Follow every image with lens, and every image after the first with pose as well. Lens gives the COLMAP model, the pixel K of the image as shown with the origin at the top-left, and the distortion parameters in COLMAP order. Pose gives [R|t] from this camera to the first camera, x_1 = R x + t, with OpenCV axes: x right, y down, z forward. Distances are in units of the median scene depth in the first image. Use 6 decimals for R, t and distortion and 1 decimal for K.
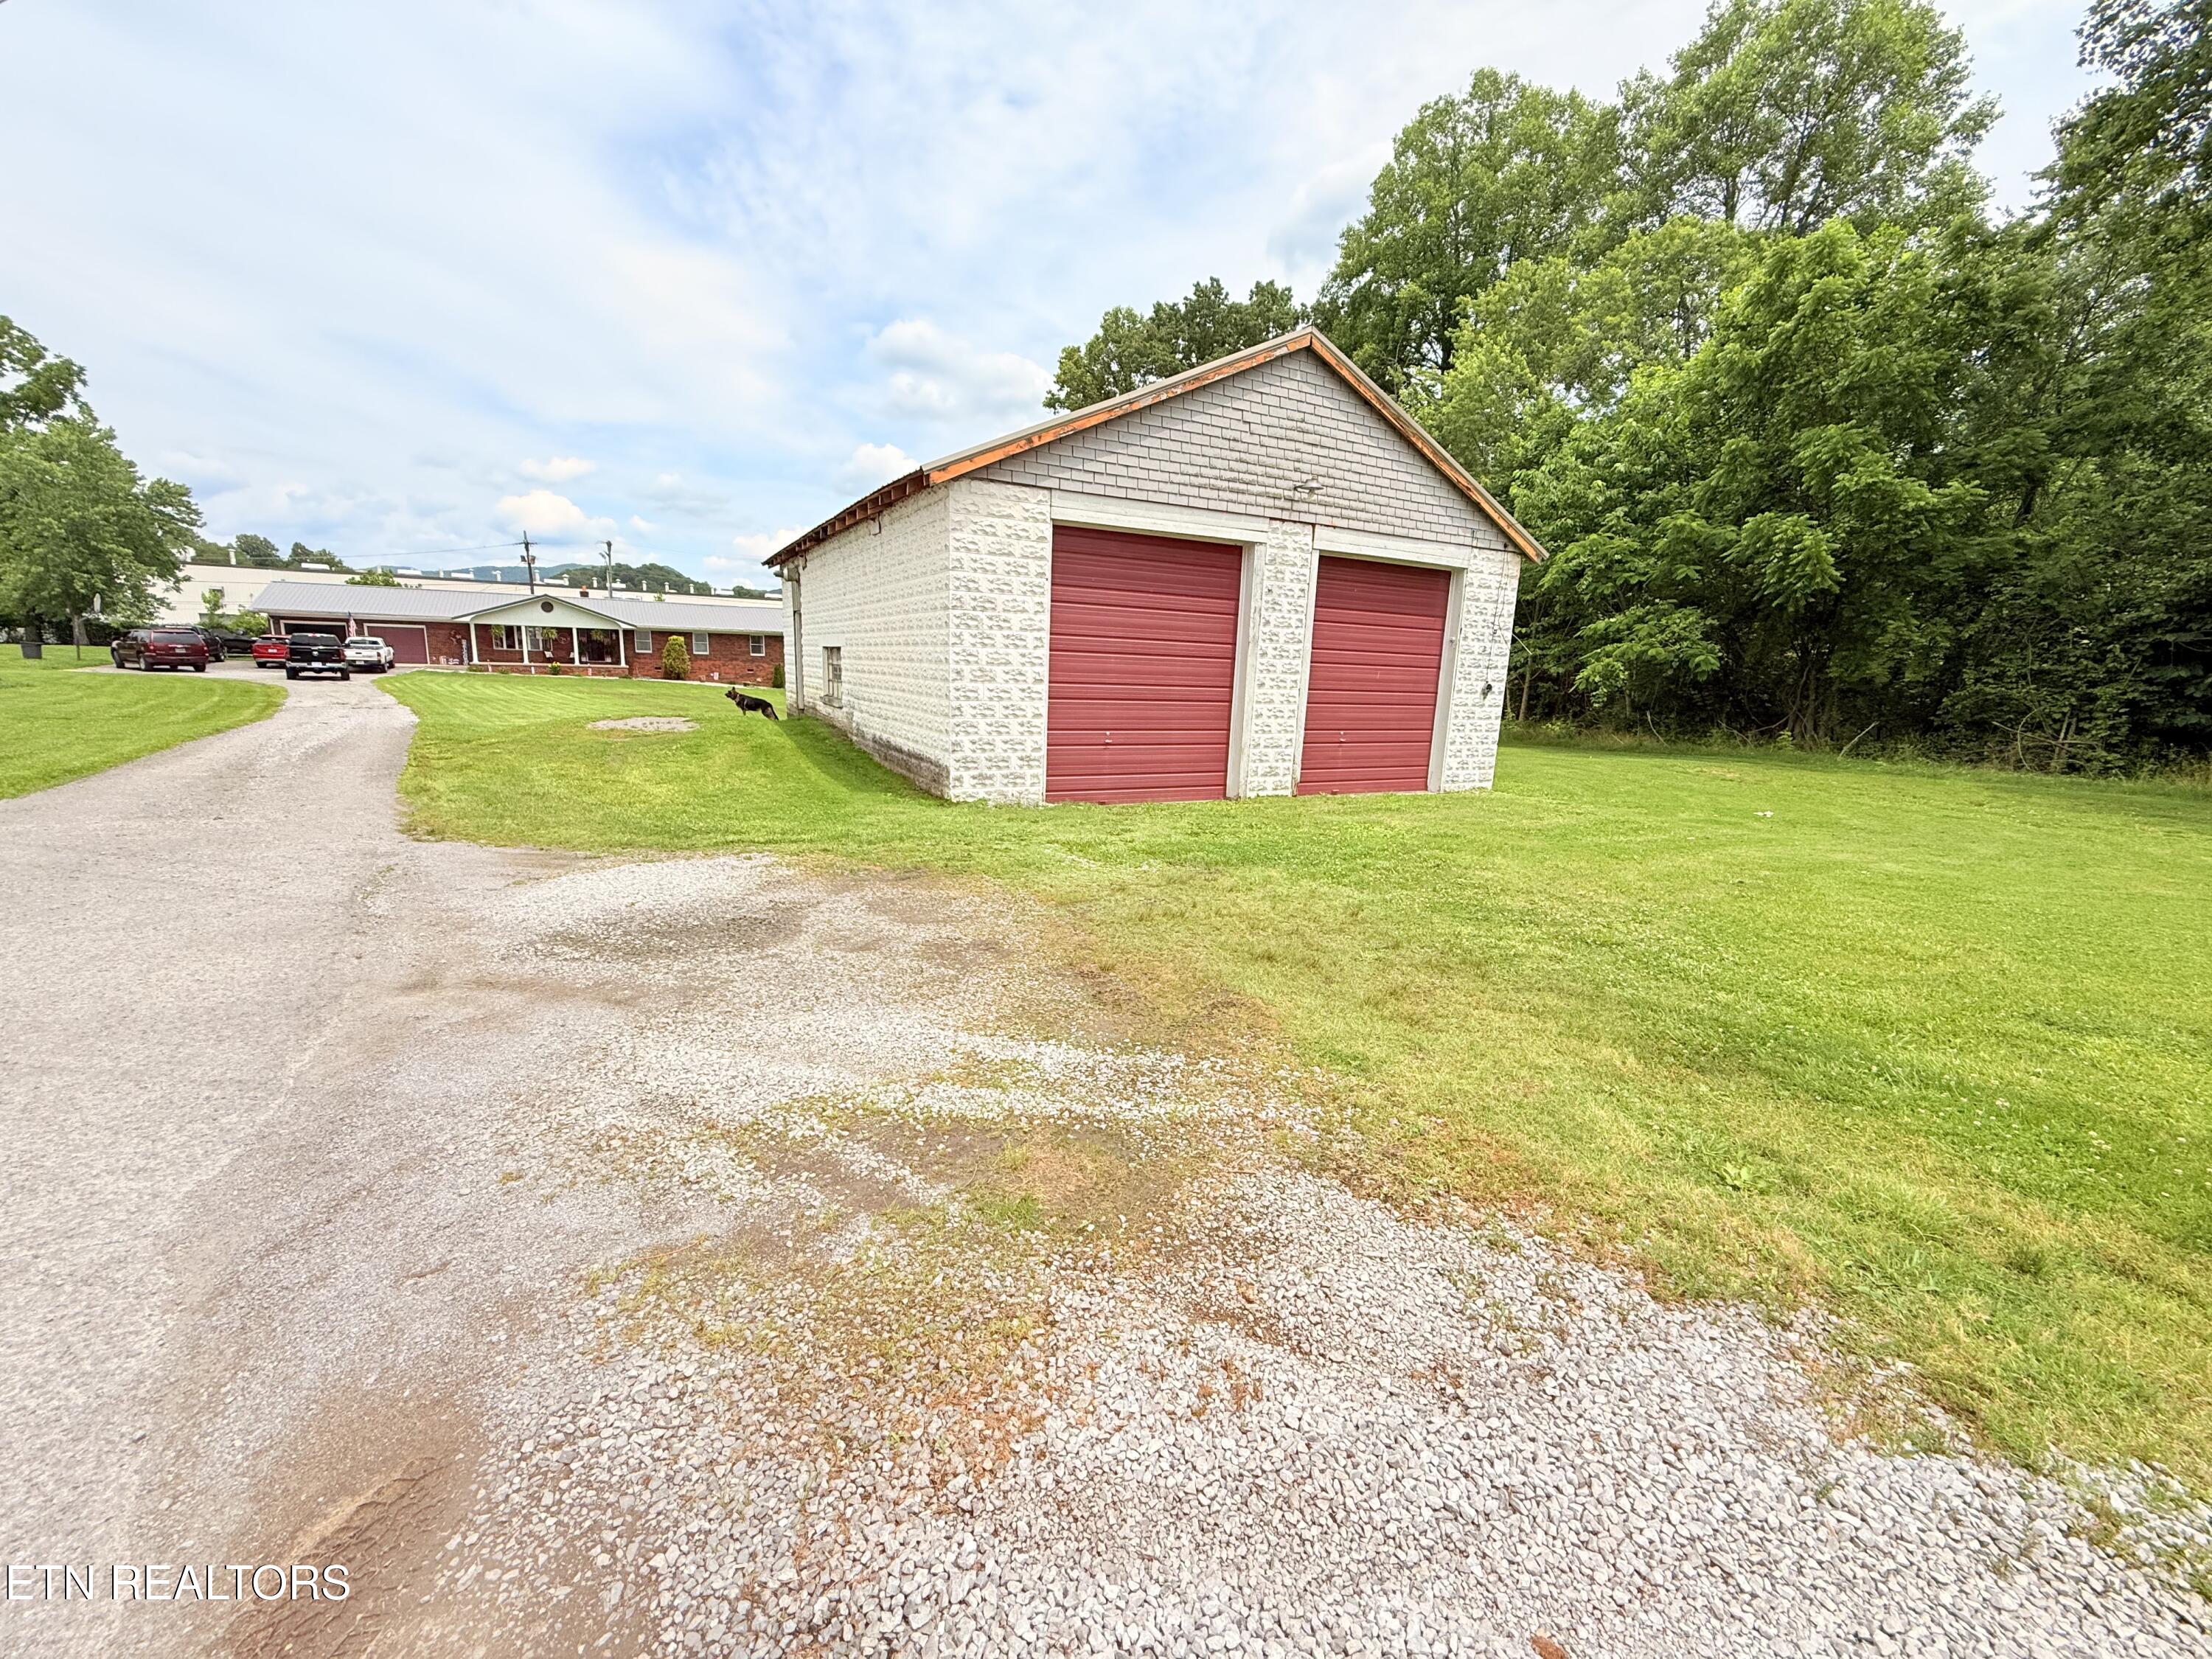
lens RADIAL K [[890.3, 0, 1106.0], [0, 890.3, 829.5], [0, 0, 1]] dist [-0.000818, -0.000042]
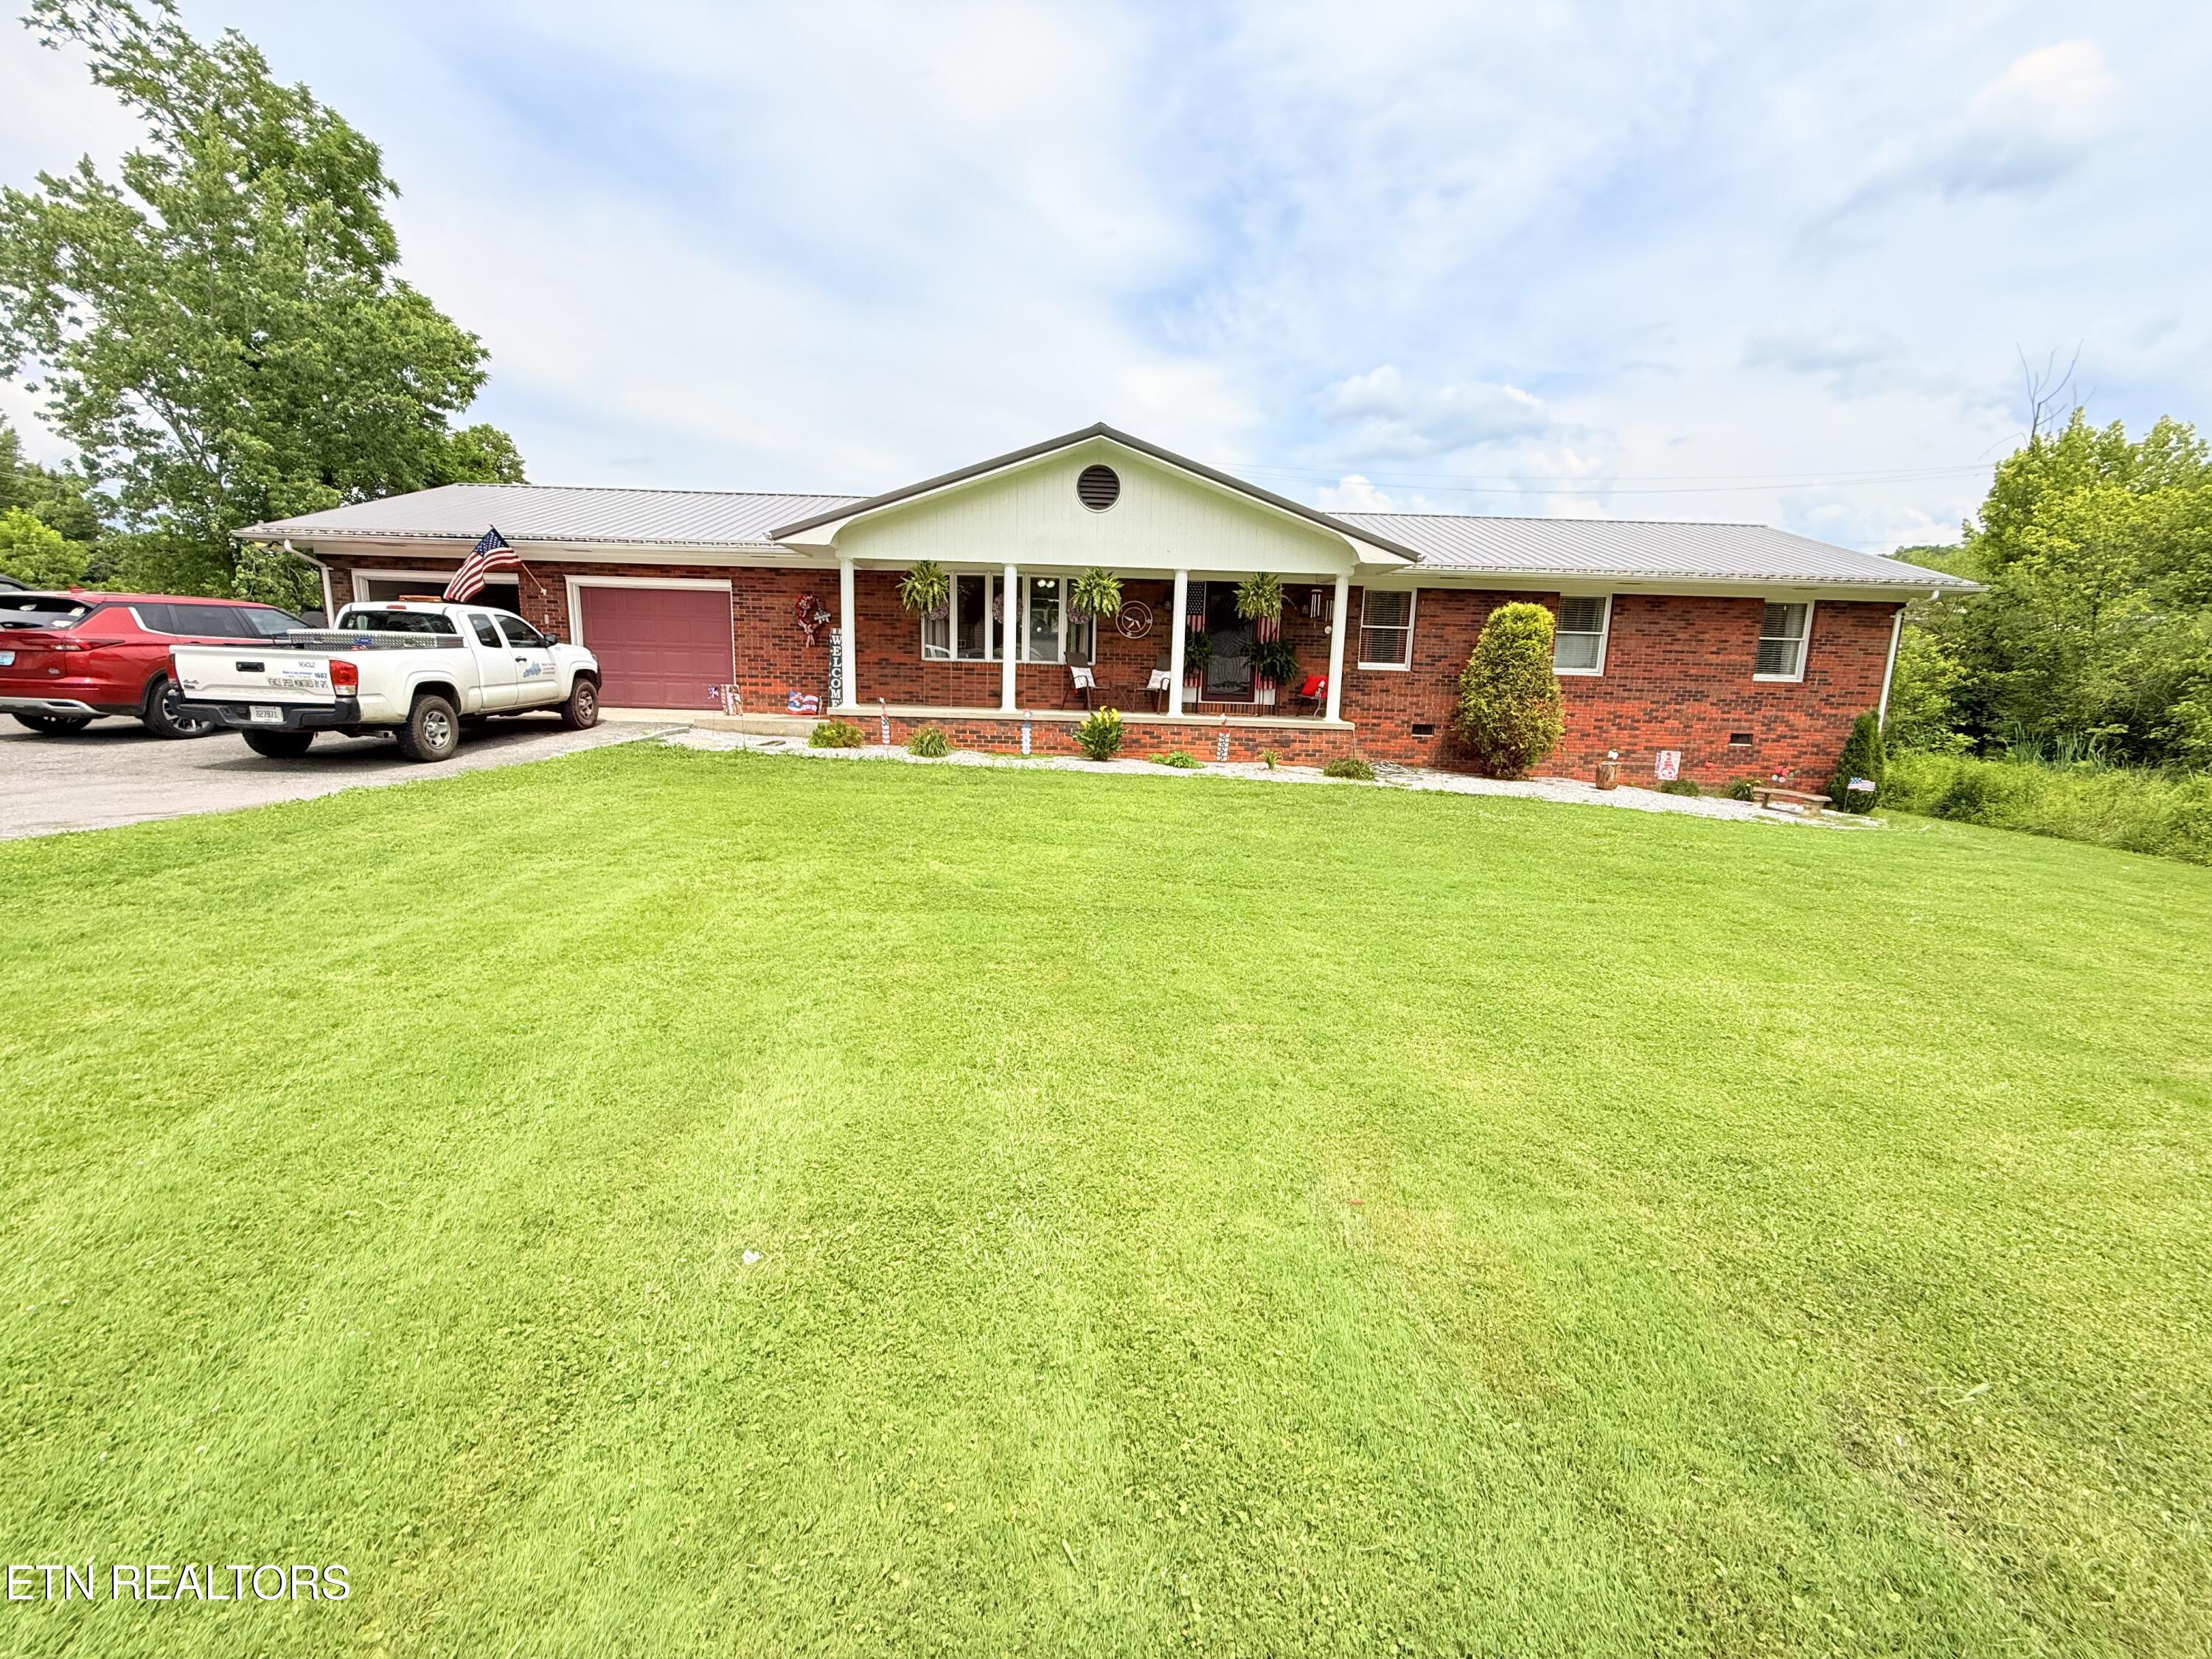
lens RADIAL K [[890.3, 0, 1106.0], [0, 890.3, 829.5], [0, 0, 1]] dist [-0.000818, -0.000042]
pose [[0.884136, 0.071512, -0.461725, -0.493157], [-0.087379, 0.996090, -0.013044, -0.148429], [0.458987, 0.051878, 0.886927, 0.768295]]
